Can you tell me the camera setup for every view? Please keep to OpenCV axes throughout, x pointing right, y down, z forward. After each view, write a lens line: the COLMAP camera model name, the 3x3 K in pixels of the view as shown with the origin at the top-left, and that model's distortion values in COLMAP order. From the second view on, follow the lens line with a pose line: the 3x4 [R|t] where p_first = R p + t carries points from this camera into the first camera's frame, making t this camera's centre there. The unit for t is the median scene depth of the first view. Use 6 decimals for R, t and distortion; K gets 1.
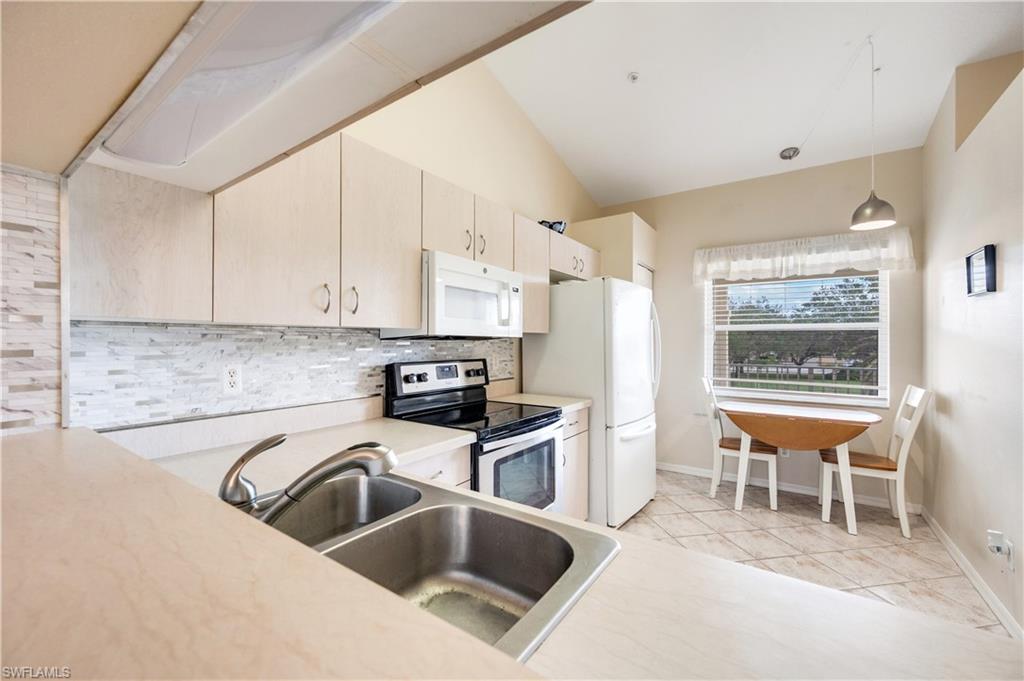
lens RADIAL K [[402.6, 0, 511.0], [0, 402.6, 344.8], [0, 0, 1]] dist [0.000818, 0.000034]
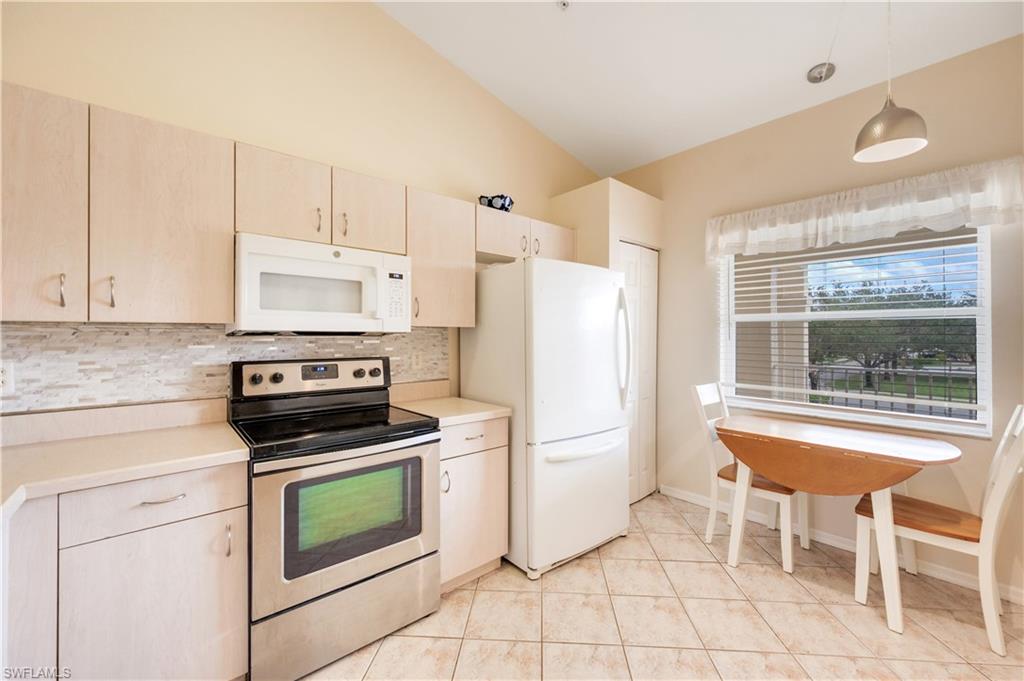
lens RADIAL K [[404.9, 0, 510.4], [0, 404.9, 337.8], [0, 0, 1]] dist [0.000136, 0.000126]
pose [[0.969837, -0.000998, -0.243754, 0.379268], [0.000111, 0.999993, -0.003652, -0.003516], [0.243756, 0.003515, 0.969830, 0.195906]]
